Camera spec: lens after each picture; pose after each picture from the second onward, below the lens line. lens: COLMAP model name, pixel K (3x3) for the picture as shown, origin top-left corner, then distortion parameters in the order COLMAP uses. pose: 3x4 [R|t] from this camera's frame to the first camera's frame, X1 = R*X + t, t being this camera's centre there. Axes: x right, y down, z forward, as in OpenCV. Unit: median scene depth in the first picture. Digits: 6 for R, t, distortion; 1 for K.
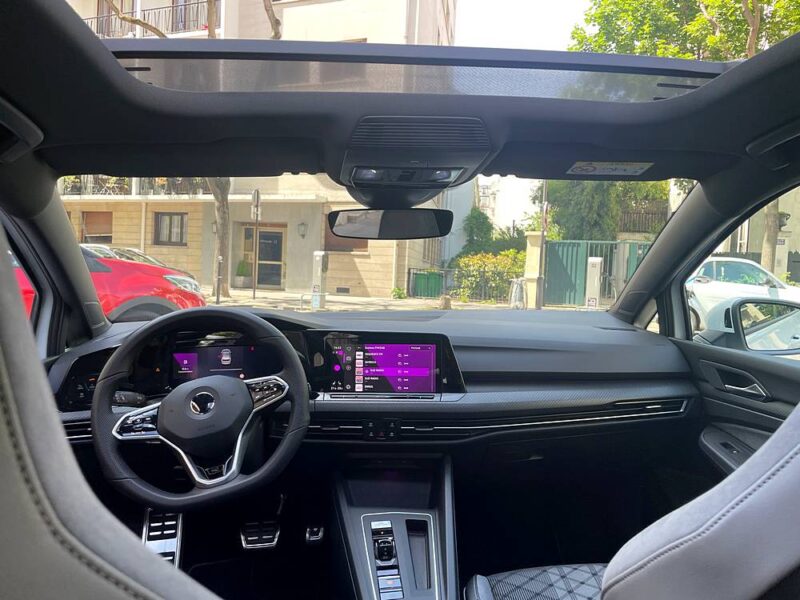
lens RADIAL K [[591.9, 0, 403.8], [0, 591.9, 302.4], [0, 0, 1]] dist [0.088317, -0.117052]
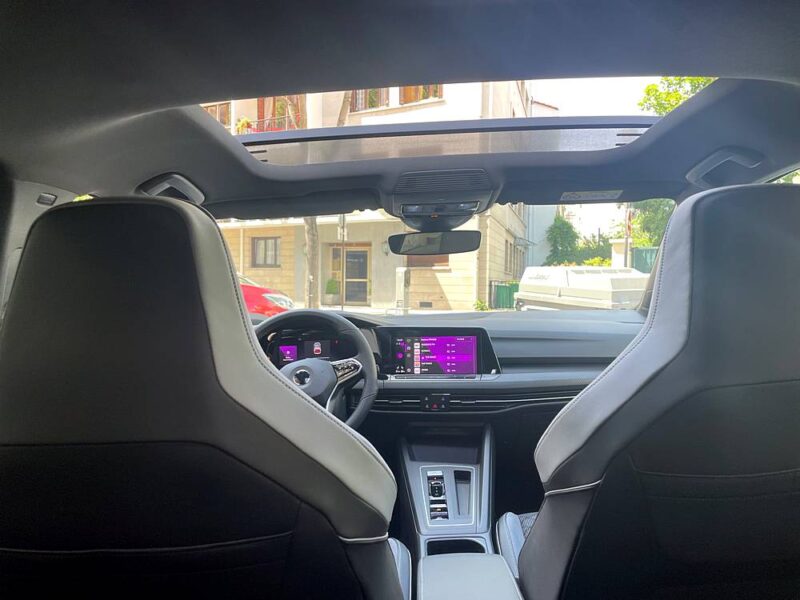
lens RADIAL K [[591.9, 0, 403.8], [0, 591.9, 302.4], [0, 0, 1]] dist [0.088317, -0.117052]
pose [[0.989267, -0.028878, -0.143237, 0.081142], [0.025316, 0.999325, -0.026629, 0.028217], [0.143910, 0.022717, 0.989330, -0.268678]]
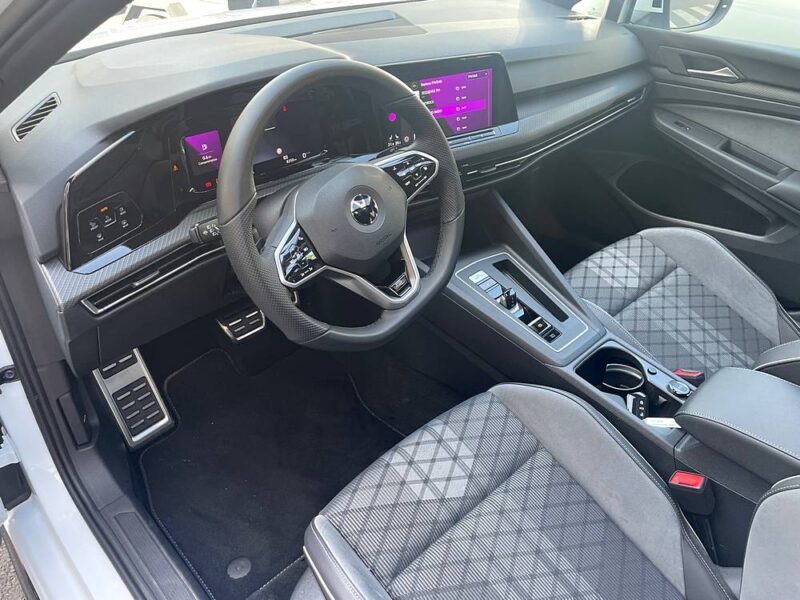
lens RADIAL K [[591.9, 0, 403.8], [0, 591.9, 302.4], [0, 0, 1]] dist [0.088317, -0.117052]
pose [[0.810793, -0.327221, 0.485325, -0.544522], [0.032531, 0.853054, 0.520808, -0.087434], [-0.584428, -0.406479, 0.702295, 0.331398]]
